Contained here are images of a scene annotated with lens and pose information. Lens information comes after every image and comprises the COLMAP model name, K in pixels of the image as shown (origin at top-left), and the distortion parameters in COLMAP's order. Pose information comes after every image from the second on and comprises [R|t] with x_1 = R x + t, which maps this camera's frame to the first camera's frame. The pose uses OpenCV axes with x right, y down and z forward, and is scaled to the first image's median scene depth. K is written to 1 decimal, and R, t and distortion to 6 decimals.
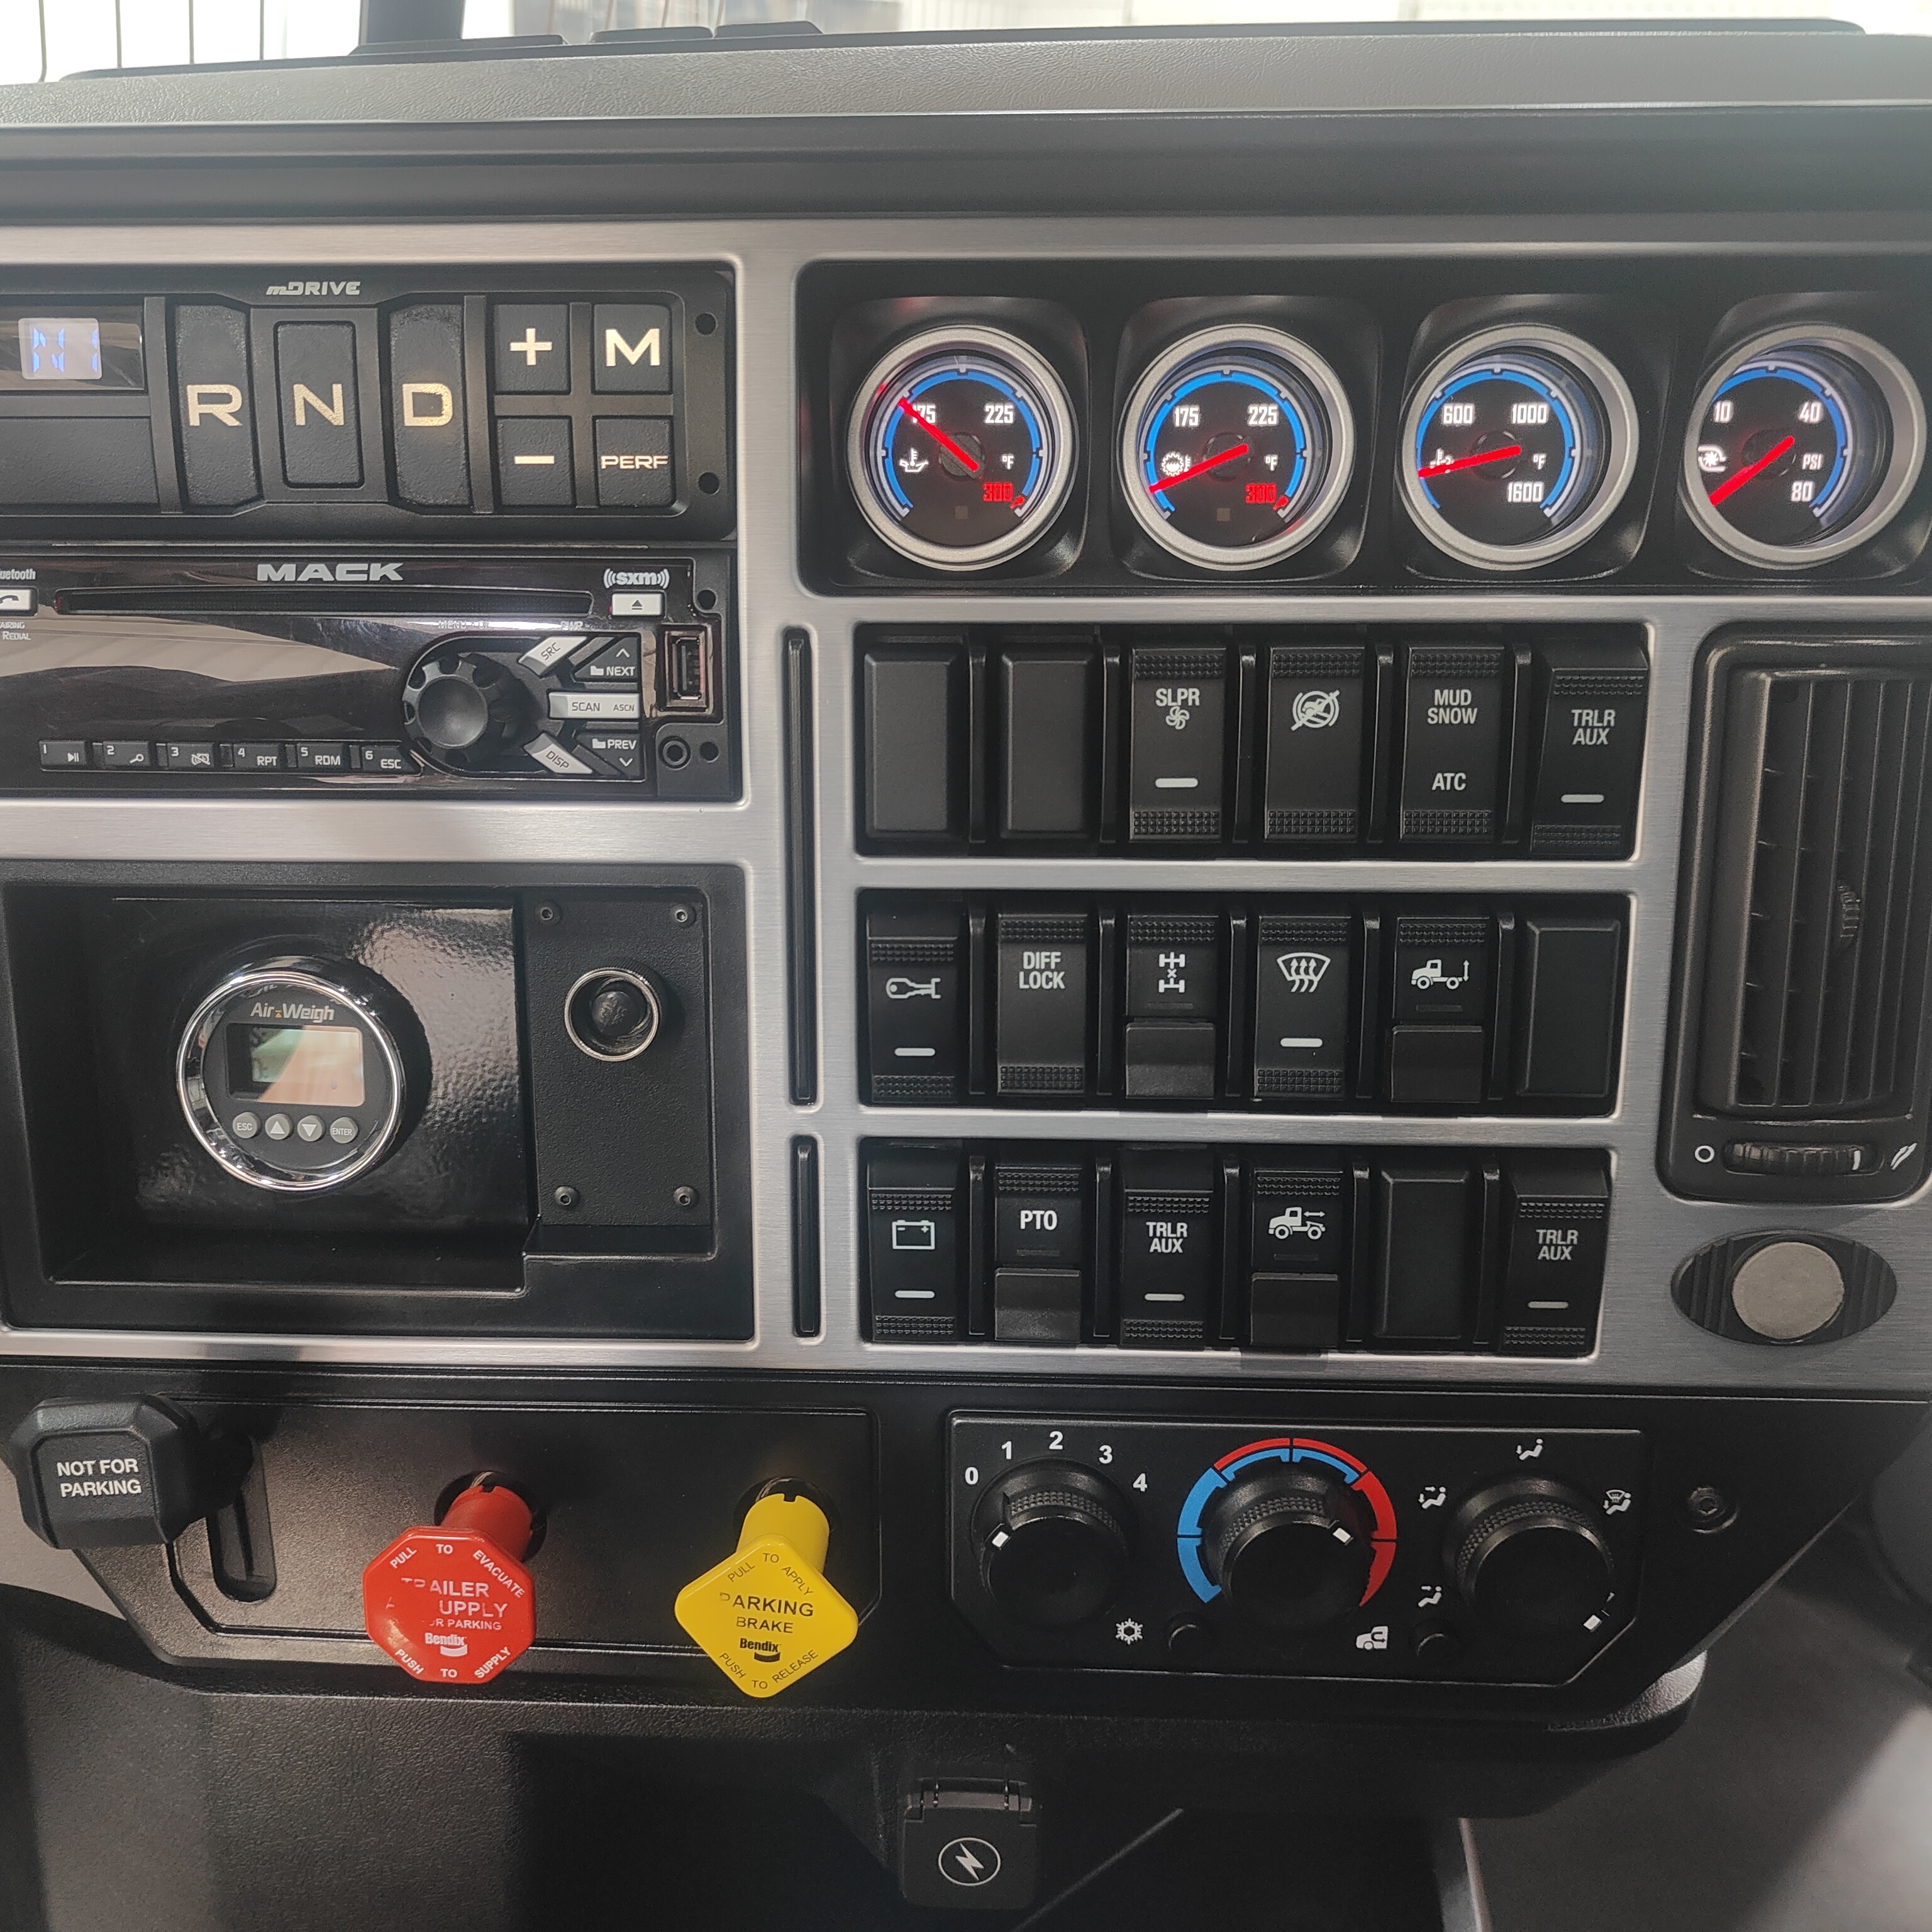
lens RADIAL K [[1821.1, 0, 963.8], [0, 1821.1, 988.6], [0, 0, 1]] dist [0.005287, -0.024795]
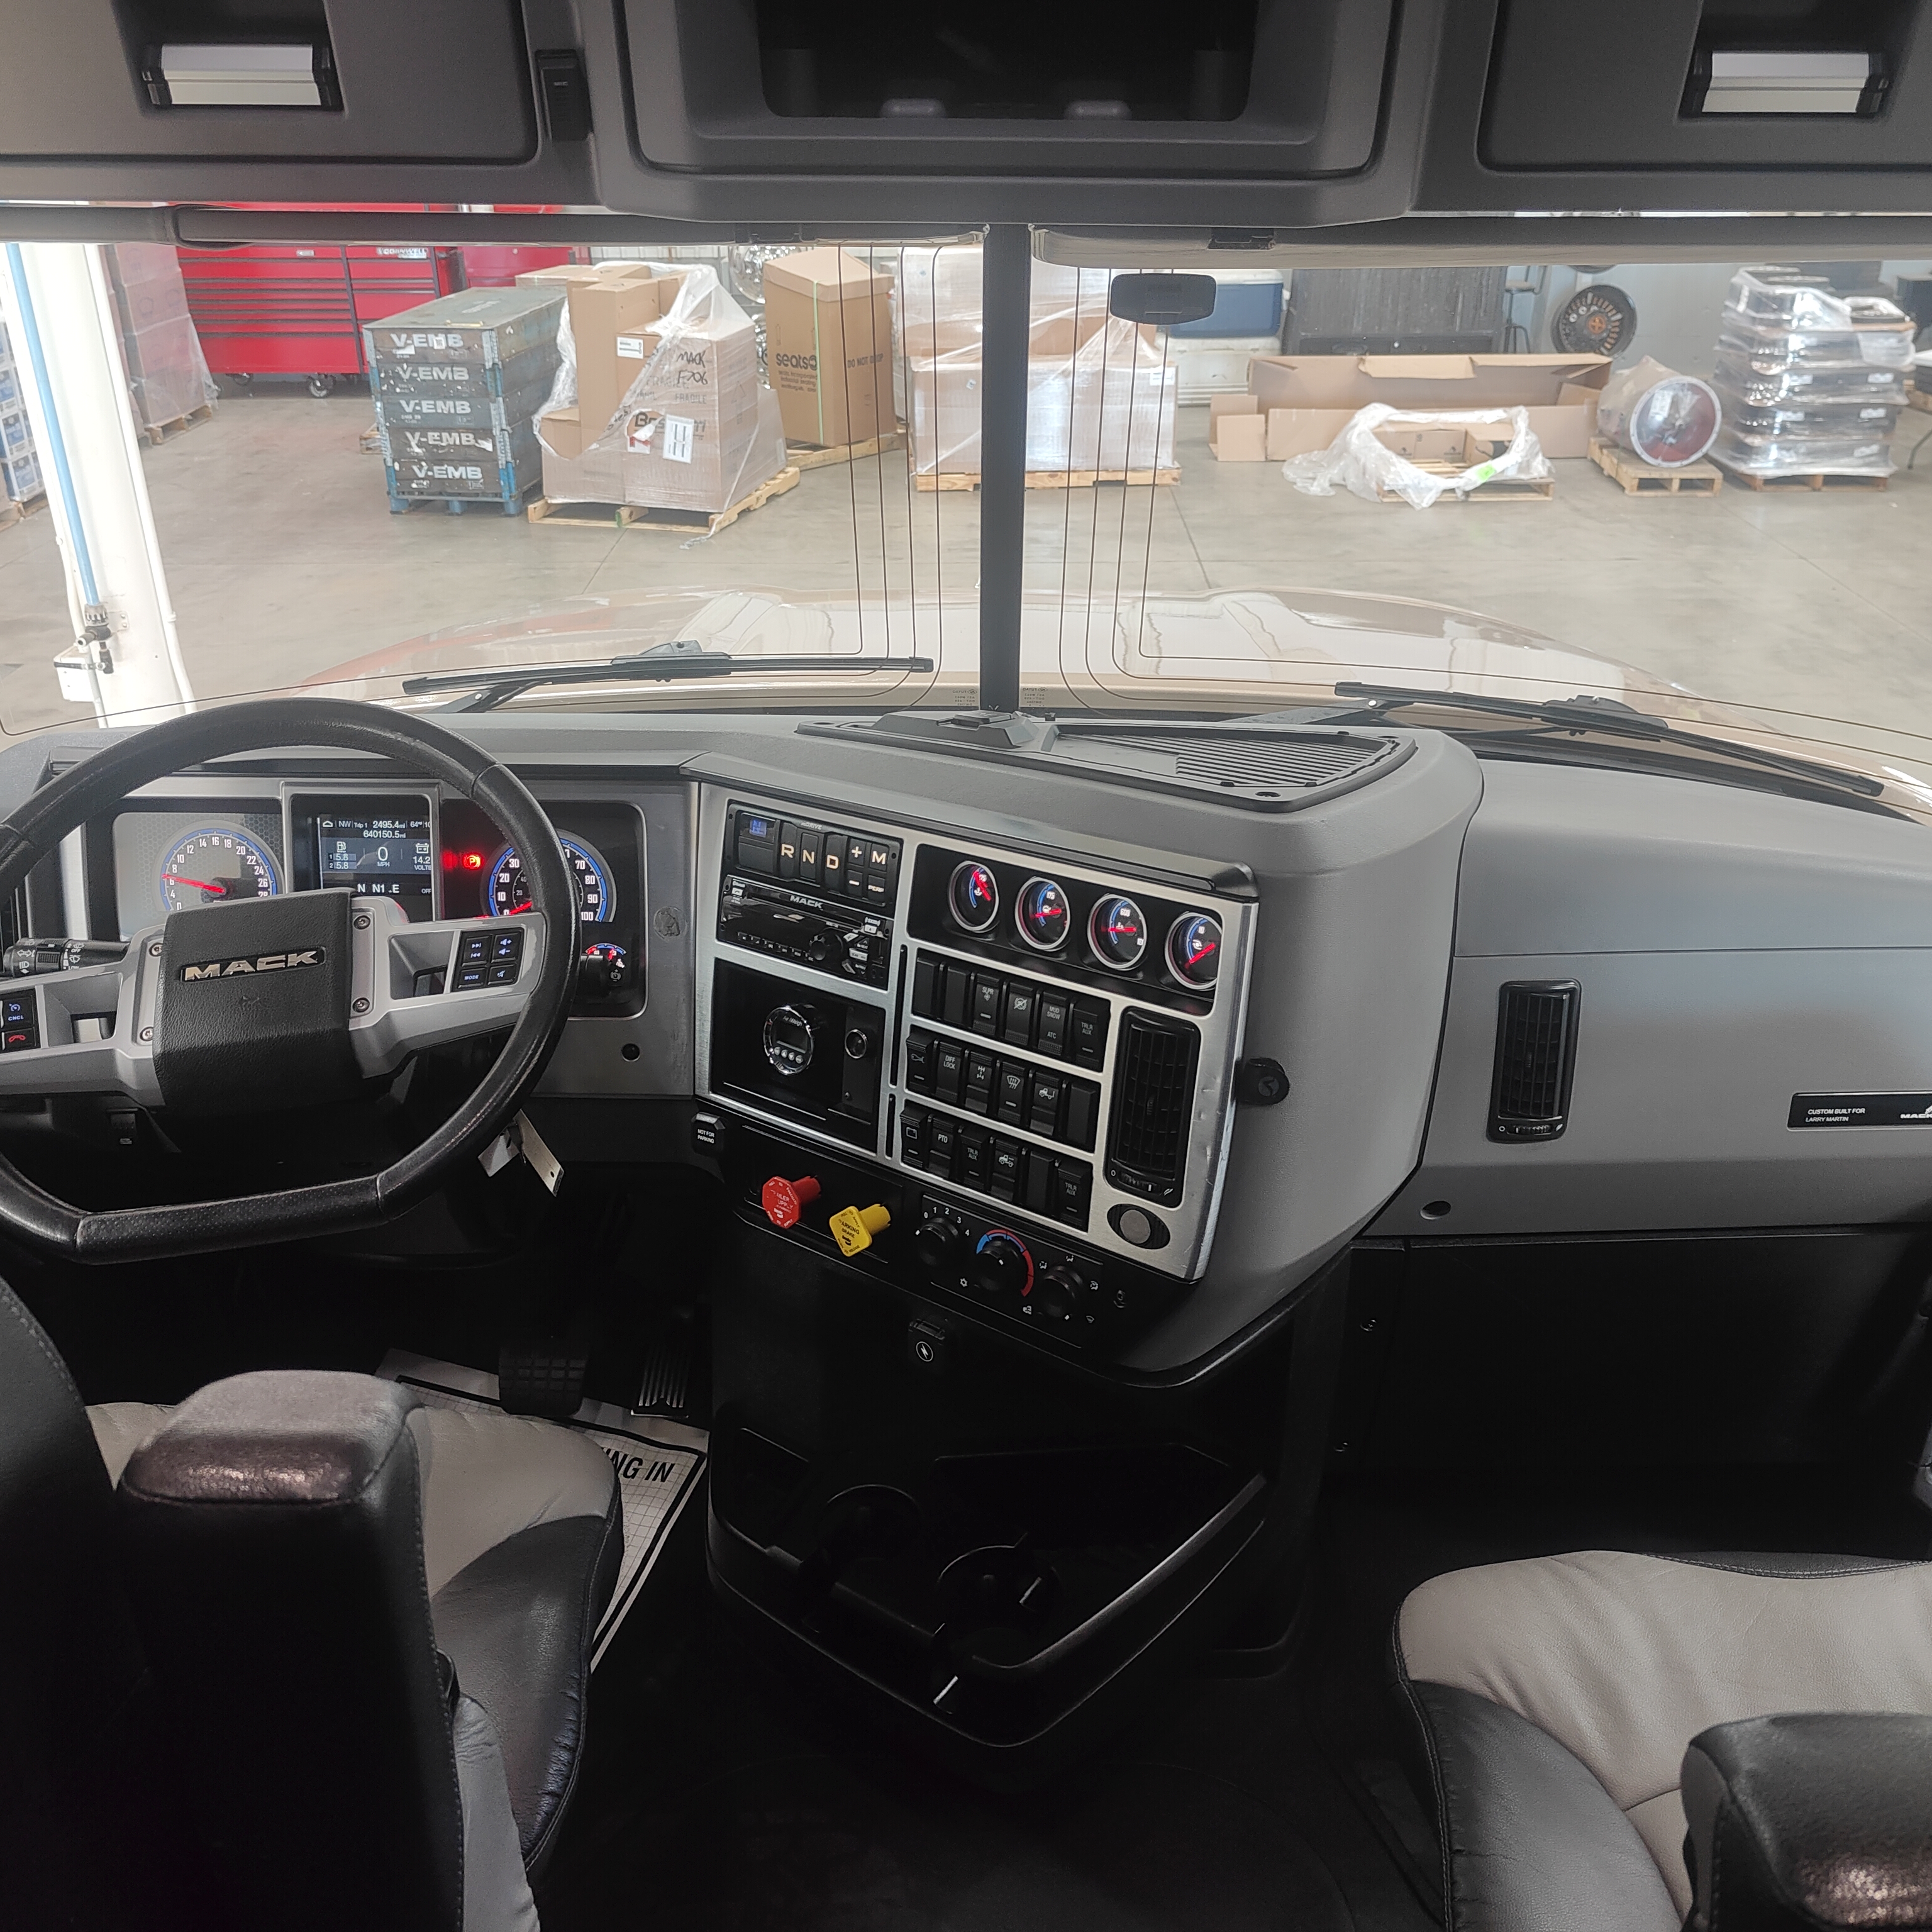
lens RADIAL K [[1821.1, 0, 963.8], [0, 1821.1, 988.6], [0, 0, 1]] dist [0.005287, -0.024795]
pose [[0.801170, 0.216730, -0.557812, 1.843852], [-0.204492, 0.975155, 0.085176, -0.418702], [0.562413, 0.045827, 0.825585, -1.671168]]
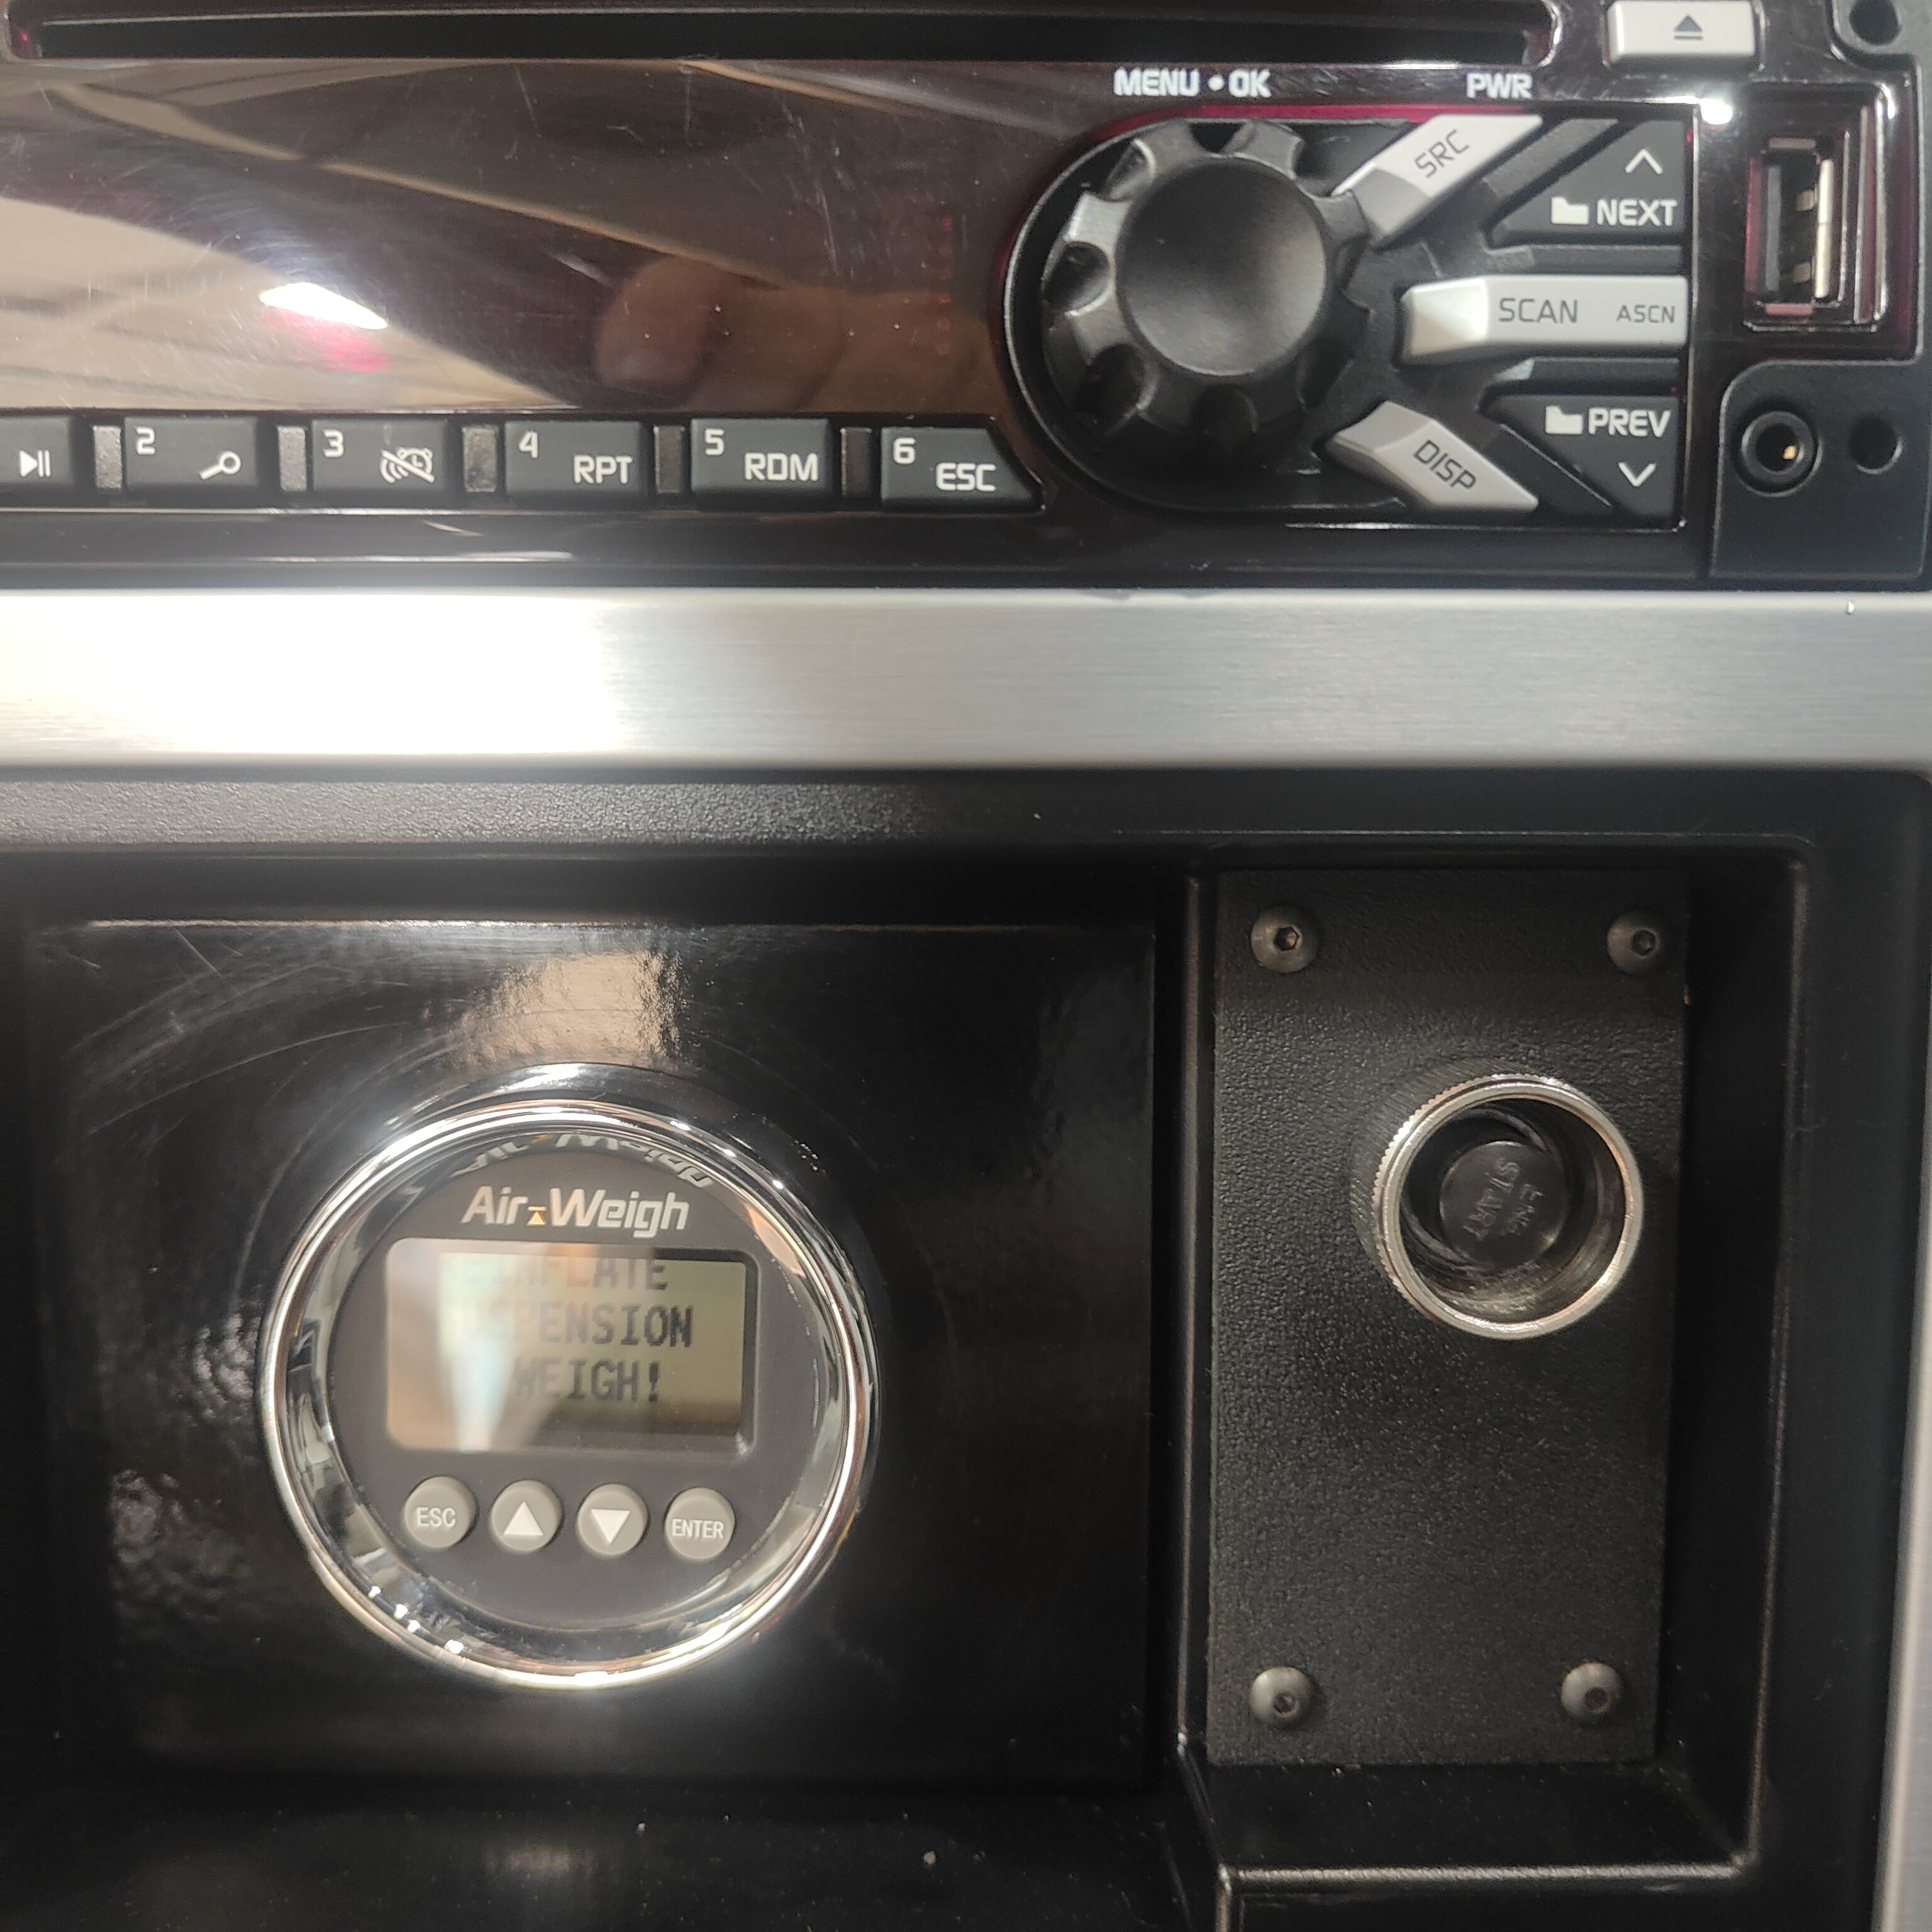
lens RADIAL K [[1821.1, 0, 963.8], [0, 1821.1, 988.6], [0, 0, 1]] dist [0.005287, -0.024795]
pose [[0.999553, -0.002033, 0.029832, -0.326165], [0.005839, 0.991751, -0.128047, 0.017736], [-0.029325, 0.128164, 0.991319, 0.670871]]
